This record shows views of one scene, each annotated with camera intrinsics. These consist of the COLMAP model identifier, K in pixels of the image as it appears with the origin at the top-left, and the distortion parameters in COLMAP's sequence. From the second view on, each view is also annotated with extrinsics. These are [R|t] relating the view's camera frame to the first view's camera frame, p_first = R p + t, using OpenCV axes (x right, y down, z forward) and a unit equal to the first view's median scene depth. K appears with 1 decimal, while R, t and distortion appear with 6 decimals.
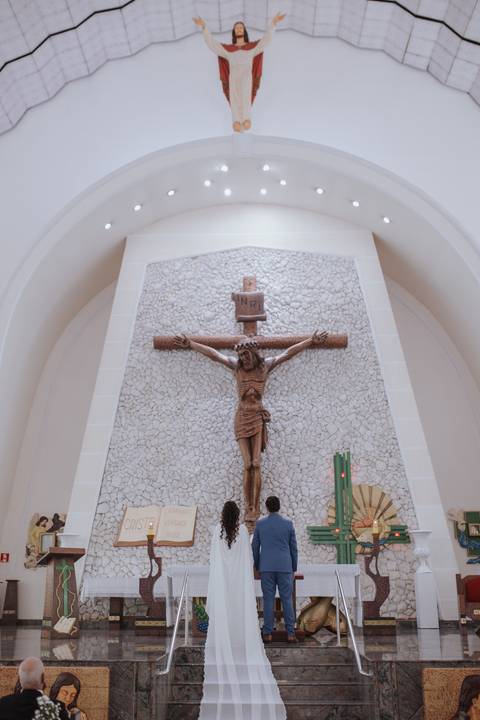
lens RADIAL K [[785.2, 0, 221.1], [0, 785.2, 341.8], [0, 0, 1]] dist [-0.050351, 0.008022]
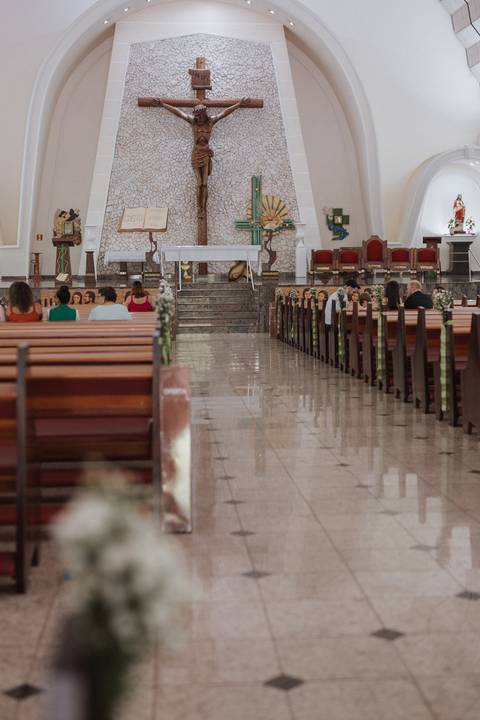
lens RADIAL K [[1021.6, 0, 240.0], [0, 1021.6, 360.0], [0, 0, 1]] dist [-0.031188, -0.016251]
pose [[0.993705, -0.018205, 0.110542, -0.121584], [-0.028518, 0.913098, 0.406743, -0.367791], [-0.108340, -0.407335, 0.906830, -1.071547]]
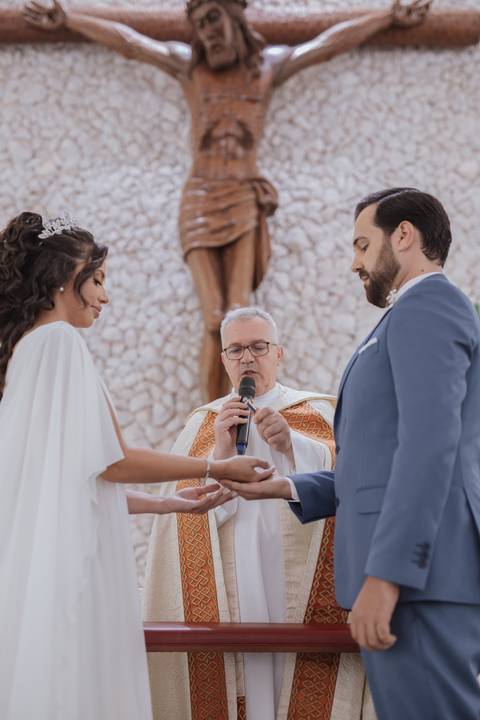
lens RADIAL K [[1021.6, 0, 240.0], [0, 1021.6, 360.0], [0, 0, 1]] dist [-0.031188, -0.016251]
pose [[0.998799, 0.016777, 0.046027, 0.024026], [-0.017525, 0.999720, 0.015905, 0.159479], [-0.045747, -0.016692, 0.998814, 0.518437]]
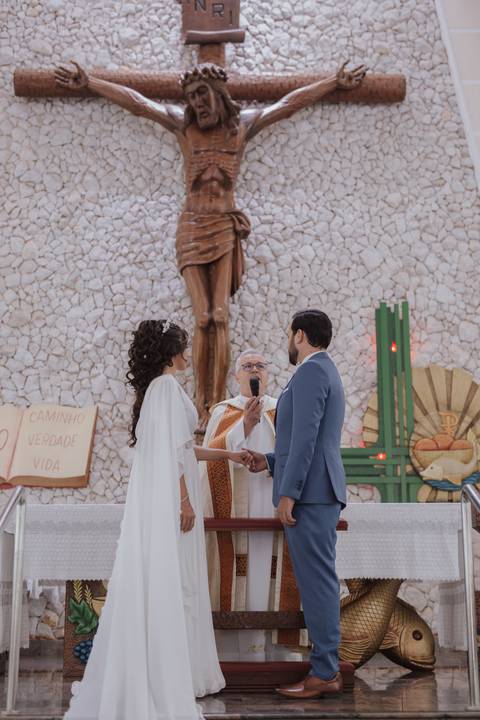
lens RADIAL K [[1021.6, 0, 240.0], [0, 1021.6, 360.0], [0, 0, 1]] dist [-0.031188, -0.016251]
pose [[0.997204, 0.013673, 0.073465, 0.010751], [-0.019371, 0.996810, 0.077423, 0.126756], [-0.072172, -0.078630, 0.994288, 0.355327]]
